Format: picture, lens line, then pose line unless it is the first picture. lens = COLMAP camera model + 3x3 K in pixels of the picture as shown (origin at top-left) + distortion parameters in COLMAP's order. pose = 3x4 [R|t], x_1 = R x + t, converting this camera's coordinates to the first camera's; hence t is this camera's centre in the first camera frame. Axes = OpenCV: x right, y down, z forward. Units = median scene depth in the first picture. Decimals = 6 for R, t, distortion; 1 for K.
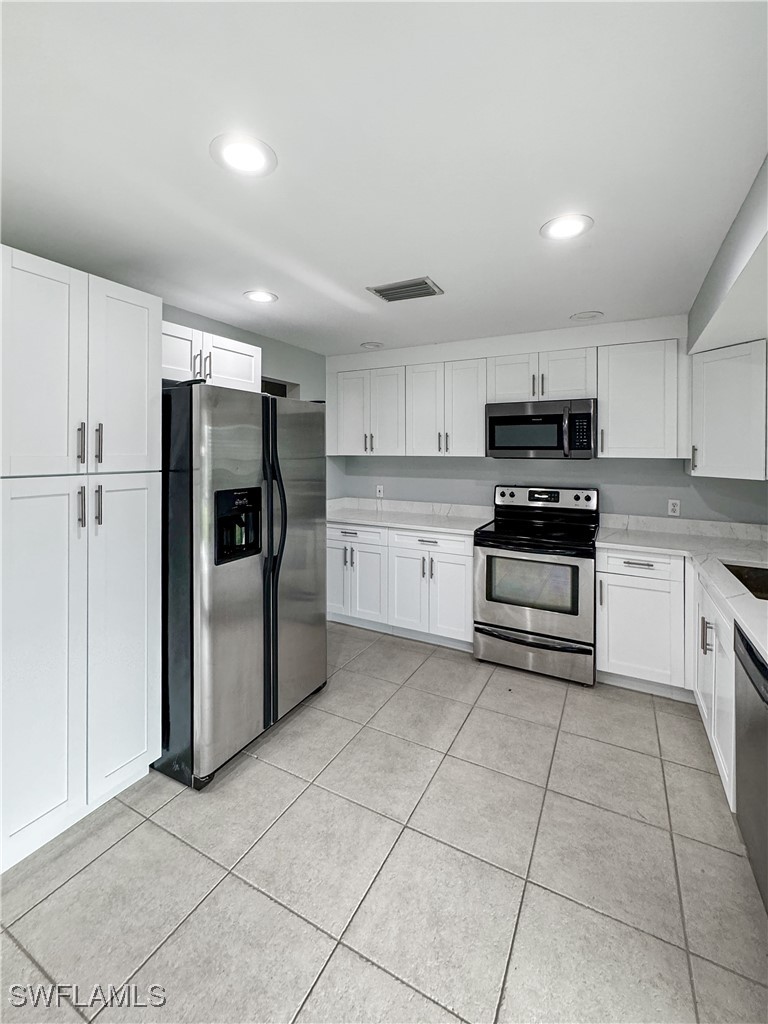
lens RADIAL K [[431.1, 0, 385.1], [0, 431.1, 452.4], [0, 0, 1]] dist [-0.000251, 0.000052]
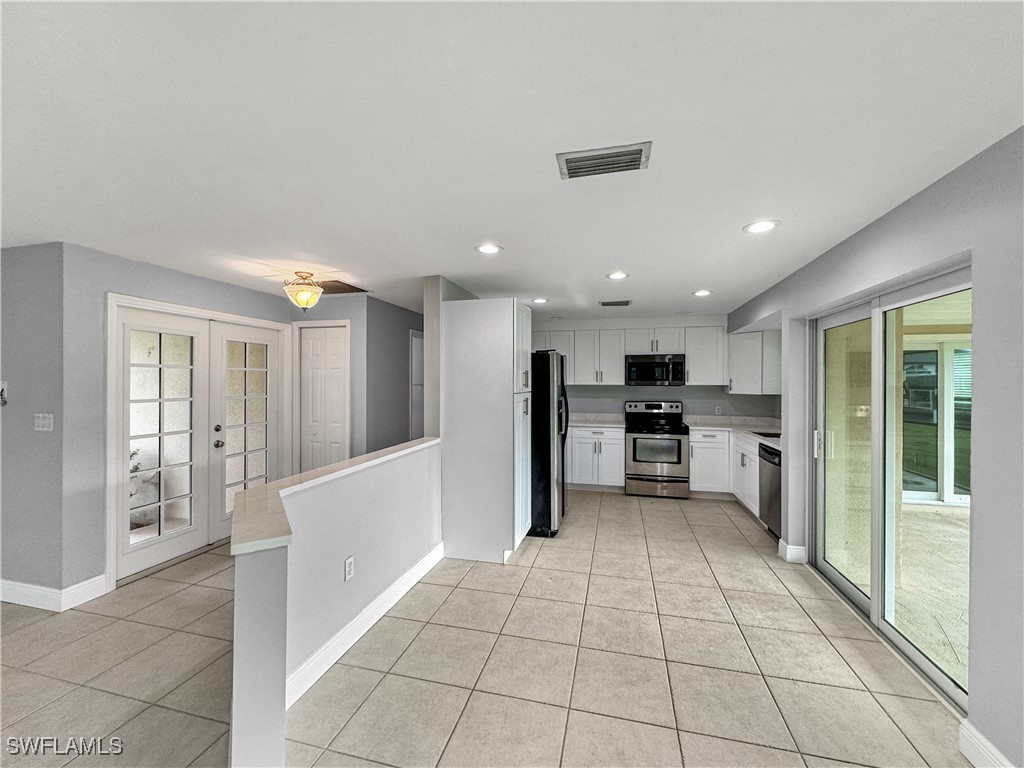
lens RADIAL K [[414.4, 0, 512.0], [0, 414.4, 384.0], [0, 0, 1]] dist [-0.000208, -0.000001]
pose [[0.971211, -0.004654, 0.238177, -0.703919], [0.002859, 0.999965, 0.007878, -0.009163], [-0.238205, -0.006970, 0.971190, -0.618536]]
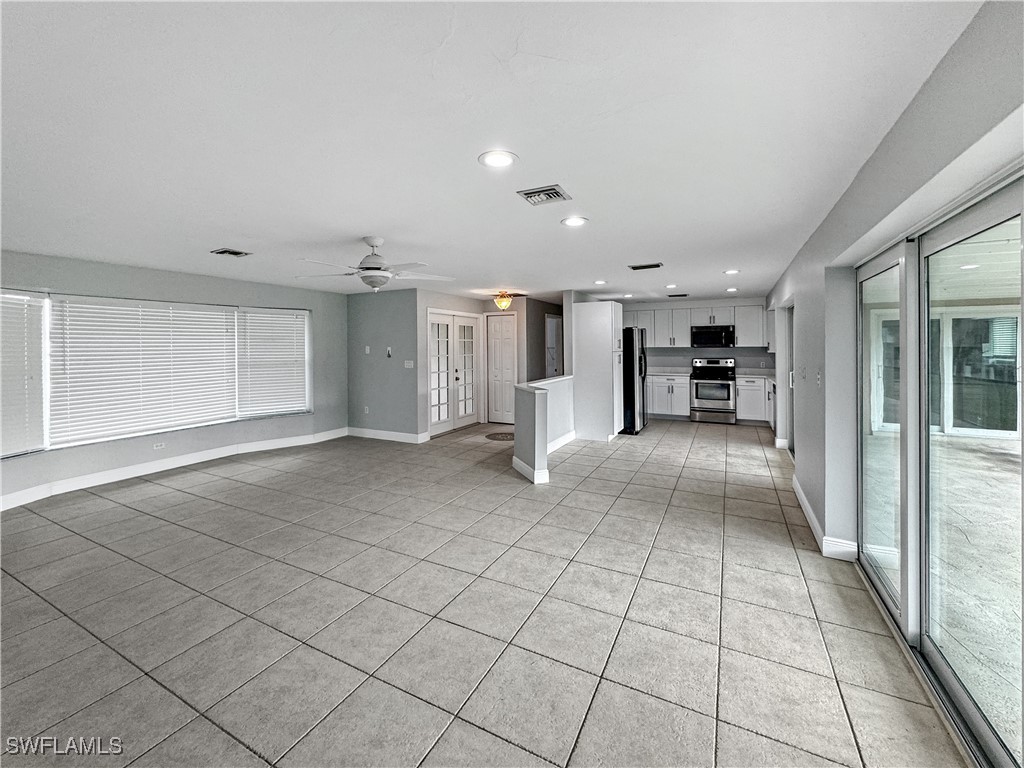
lens RADIAL K [[415.9, 0, 512.3], [0, 415.9, 346.6], [0, 0, 1]] dist [-0.000184, -0.000088]
pose [[0.999836, -0.011537, 0.013991, -0.976726], [0.011512, 0.999932, 0.001904, -0.010650], [-0.014012, -0.001743, 0.999900, -1.653472]]
